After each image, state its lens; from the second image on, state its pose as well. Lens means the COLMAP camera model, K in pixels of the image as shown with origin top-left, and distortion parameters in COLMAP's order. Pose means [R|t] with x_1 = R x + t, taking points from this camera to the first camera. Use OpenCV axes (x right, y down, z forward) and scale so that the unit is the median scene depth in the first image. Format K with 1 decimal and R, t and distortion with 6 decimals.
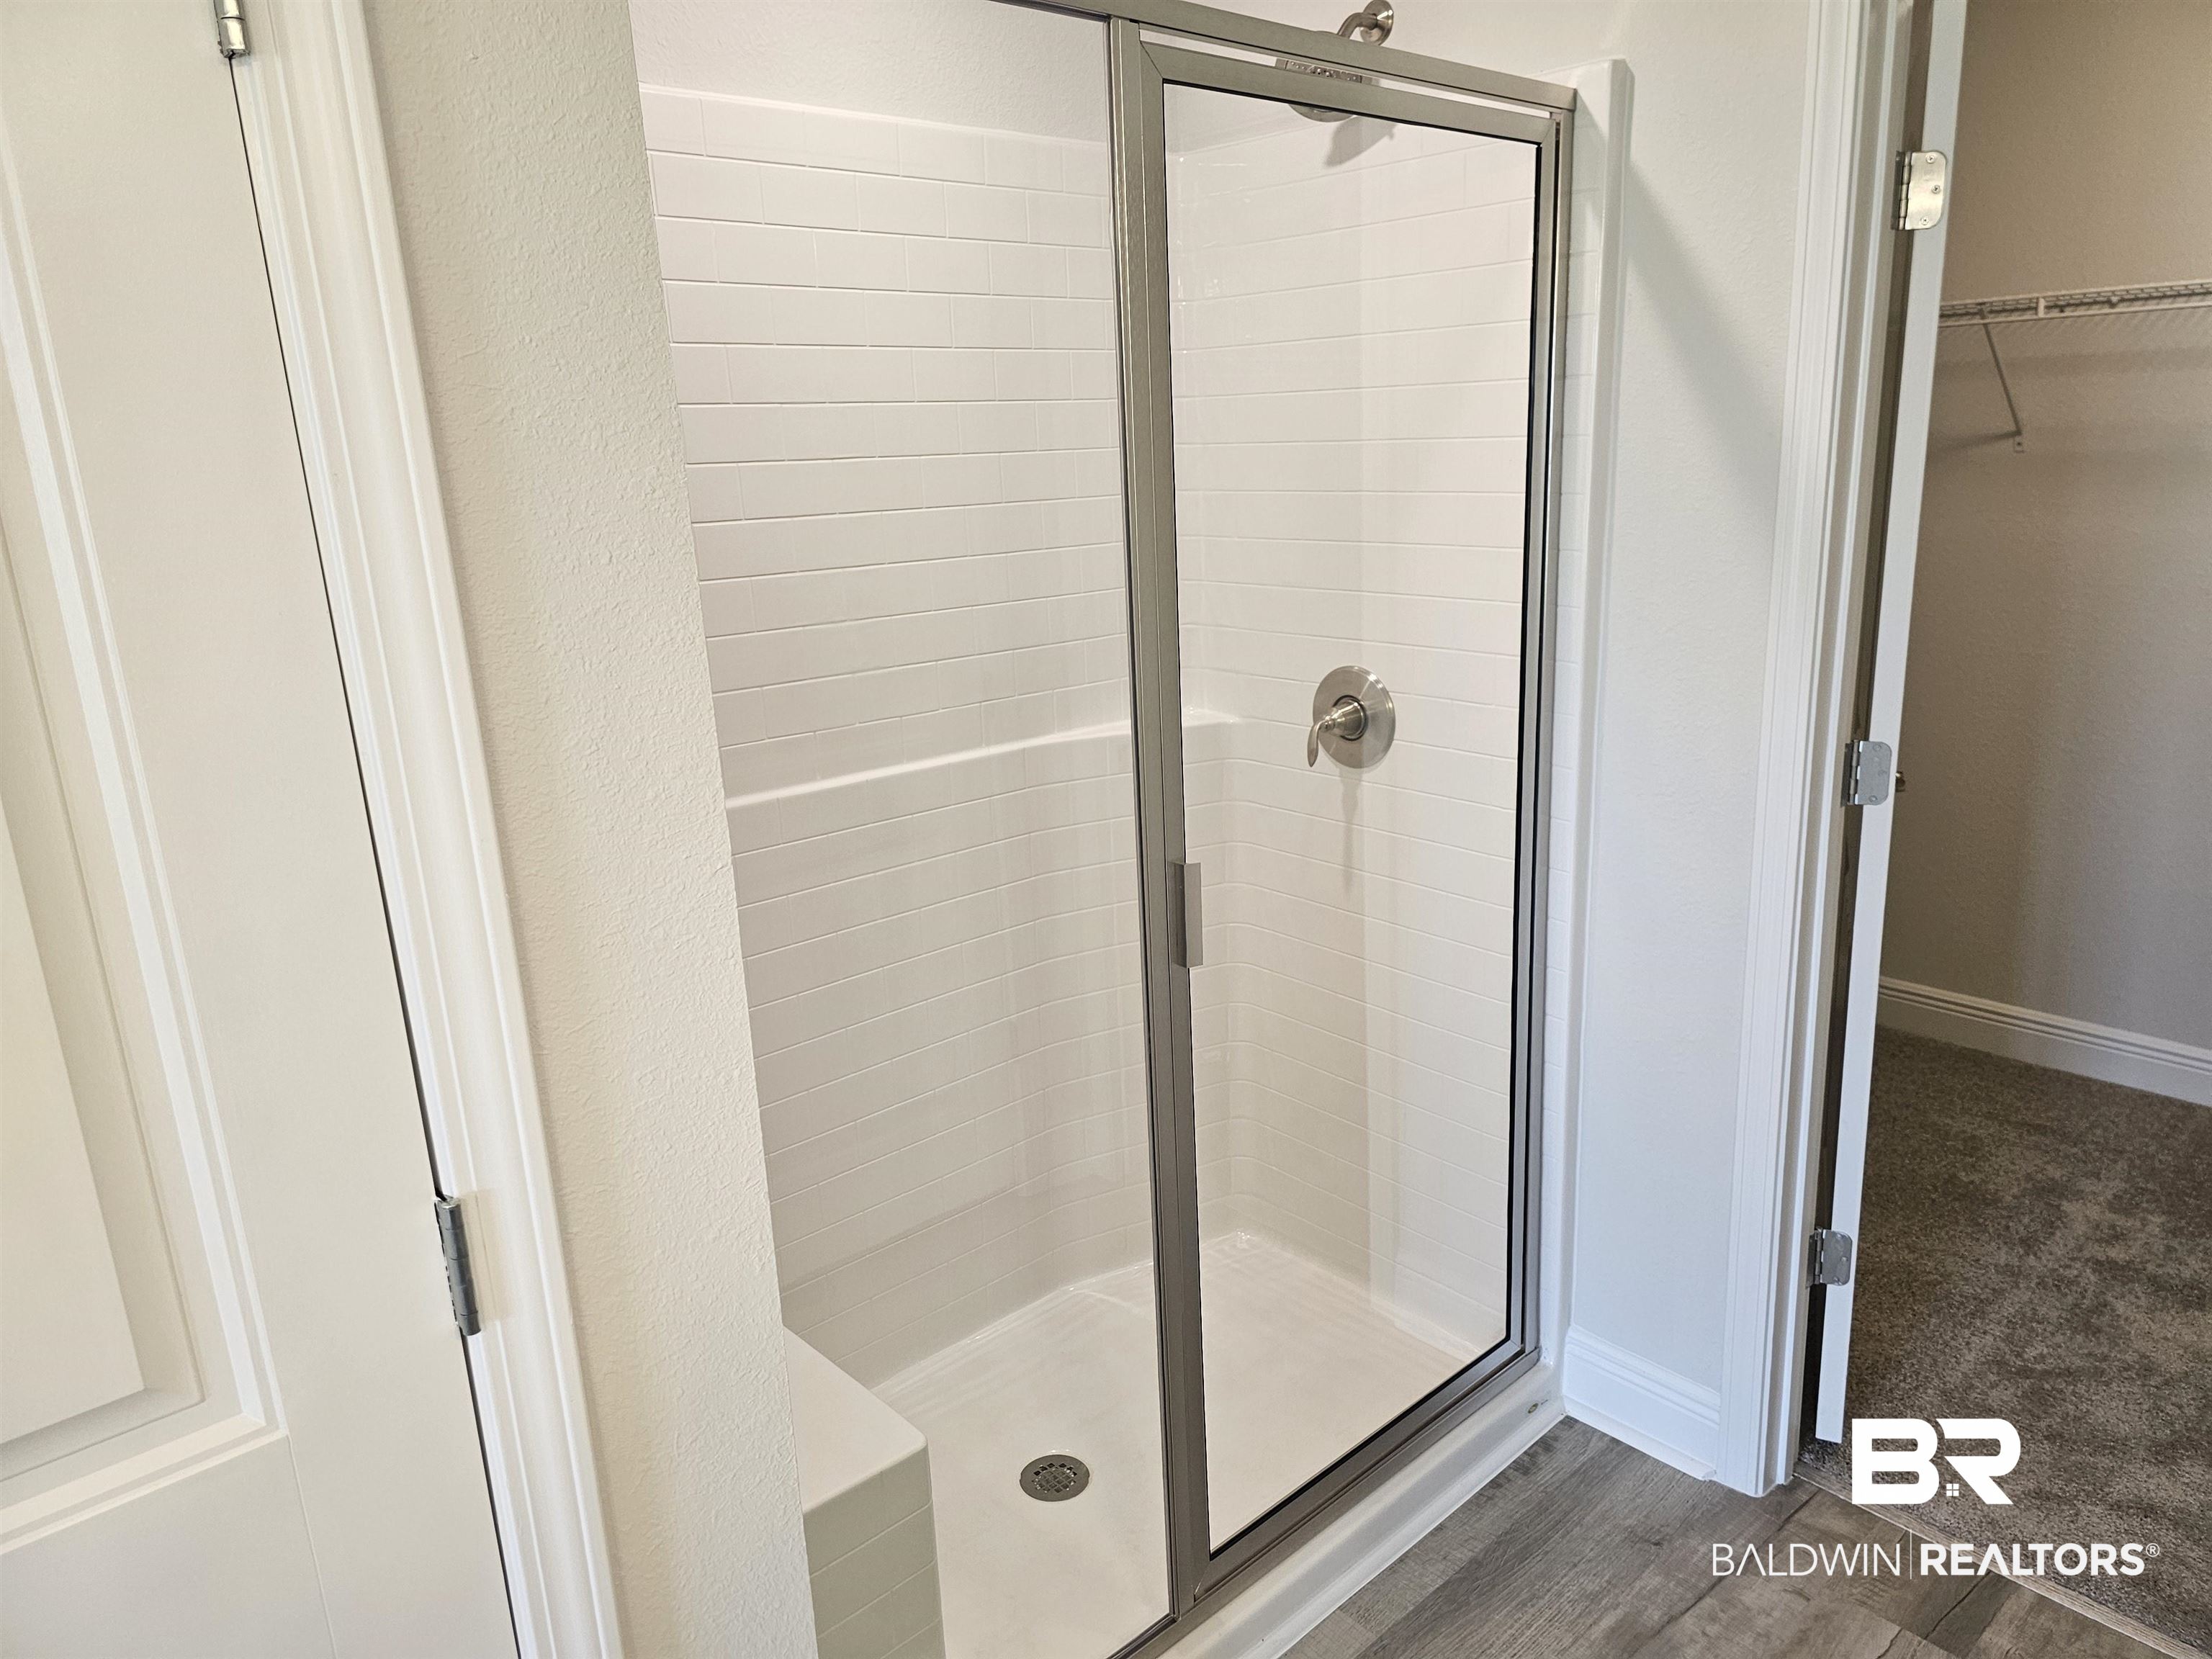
lens RADIAL K [[1508.1, 0, 1131.0], [0, 1508.1, 835.3], [0, 0, 1]] dist [0.070197, -0.055540]
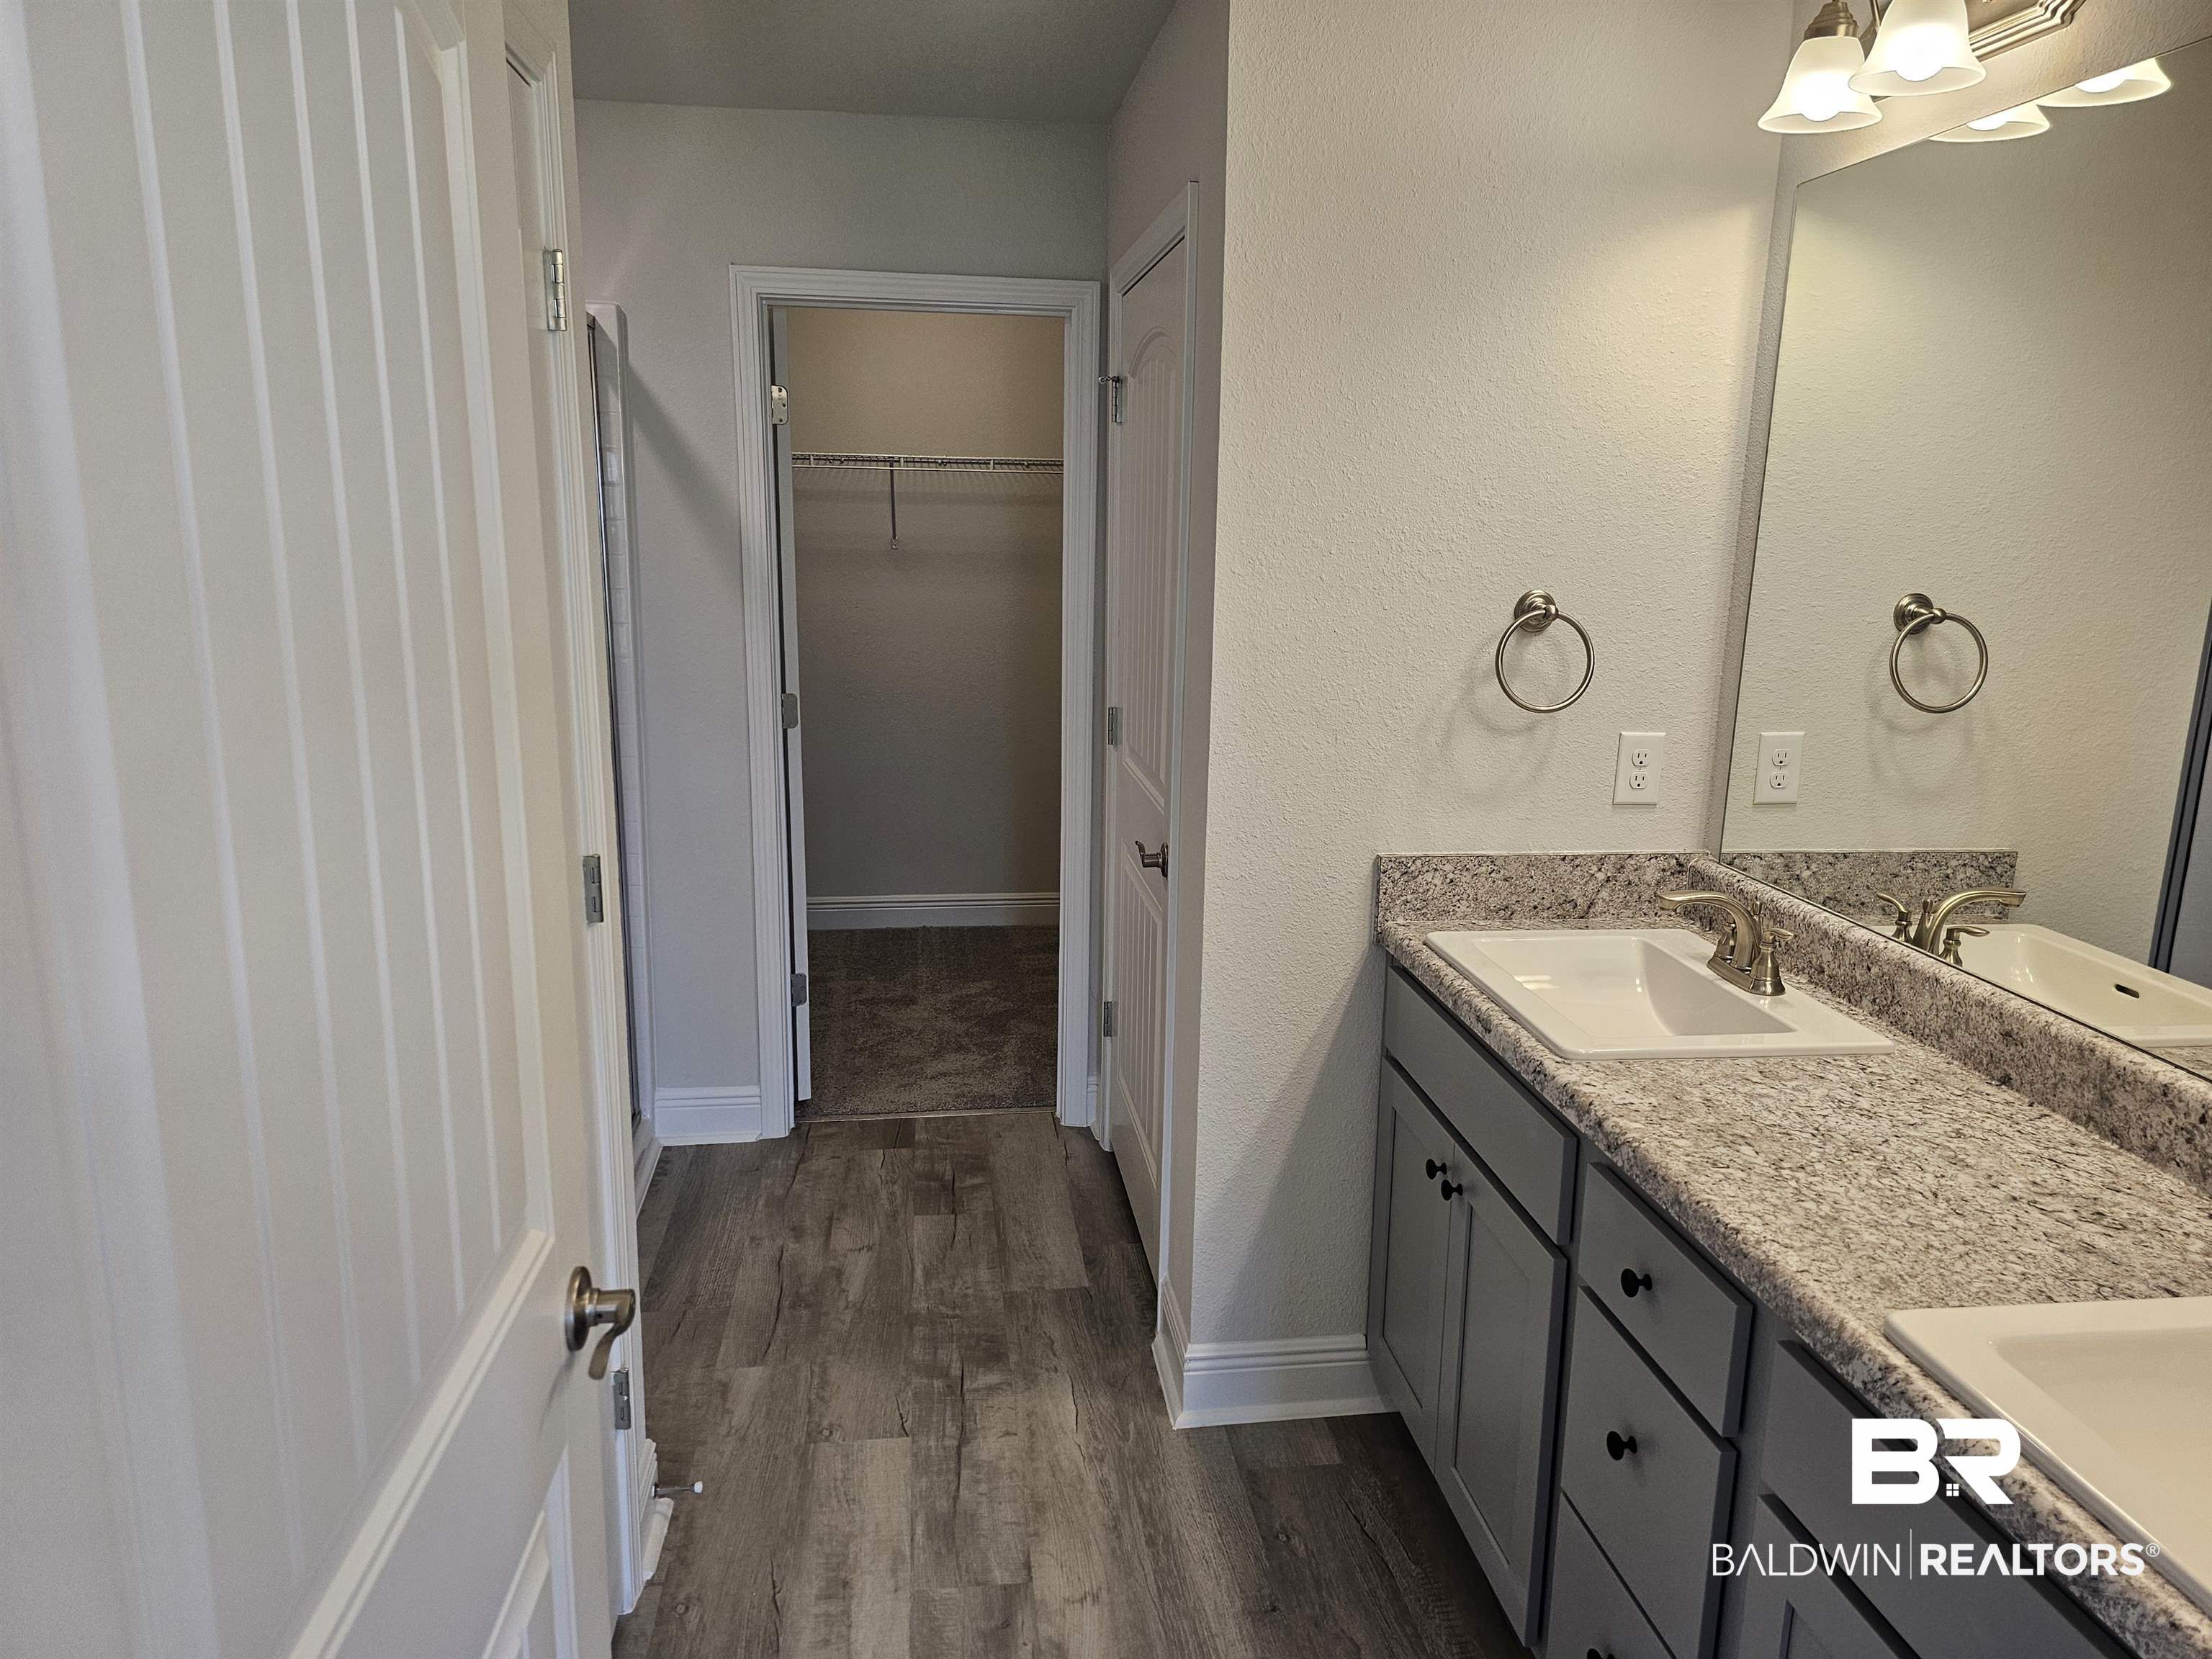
lens RADIAL K [[1508.1, 0, 1131.0], [0, 1508.1, 835.3], [0, 0, 1]] dist [0.070197, -0.055540]
pose [[0.569063, -0.129102, 0.812096, -0.709890], [0.180142, 0.983181, 0.030068, 0.117922], [-0.802319, 0.129182, 0.582748, -0.344613]]
